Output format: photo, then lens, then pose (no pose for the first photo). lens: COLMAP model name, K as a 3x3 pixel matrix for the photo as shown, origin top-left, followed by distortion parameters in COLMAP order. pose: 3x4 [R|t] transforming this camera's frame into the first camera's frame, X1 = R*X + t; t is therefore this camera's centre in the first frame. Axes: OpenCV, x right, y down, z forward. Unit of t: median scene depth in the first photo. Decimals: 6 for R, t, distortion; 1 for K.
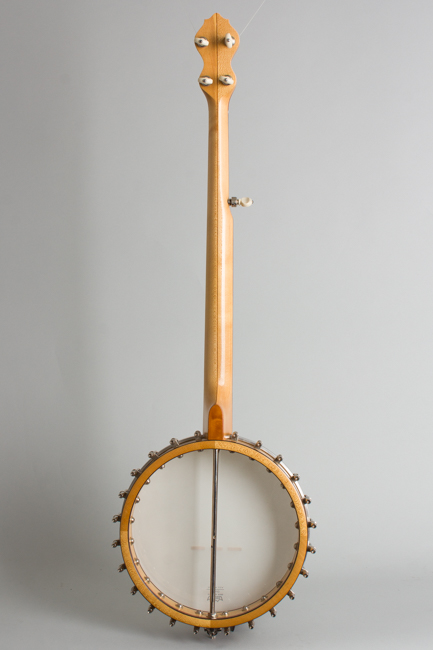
lens RADIAL K [[1031.2, 0, 216.0], [0, 1031.2, 325.8], [0, 0, 1]] dist [0.128096, 0.000000]
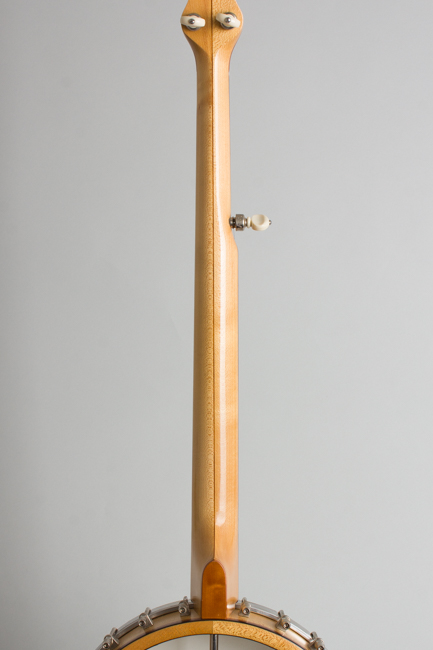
lens RADIAL K [[1058.6, 0, 214.4], [0, 1058.6, 324.3], [0, 0, 1]] dist [0.015374, 0.000000]
pose [[0.998416, -0.009844, 0.055401, -0.032450], [0.007146, 0.998789, 0.048679, -0.091262], [-0.055813, -0.048206, 0.997277, 0.381630]]
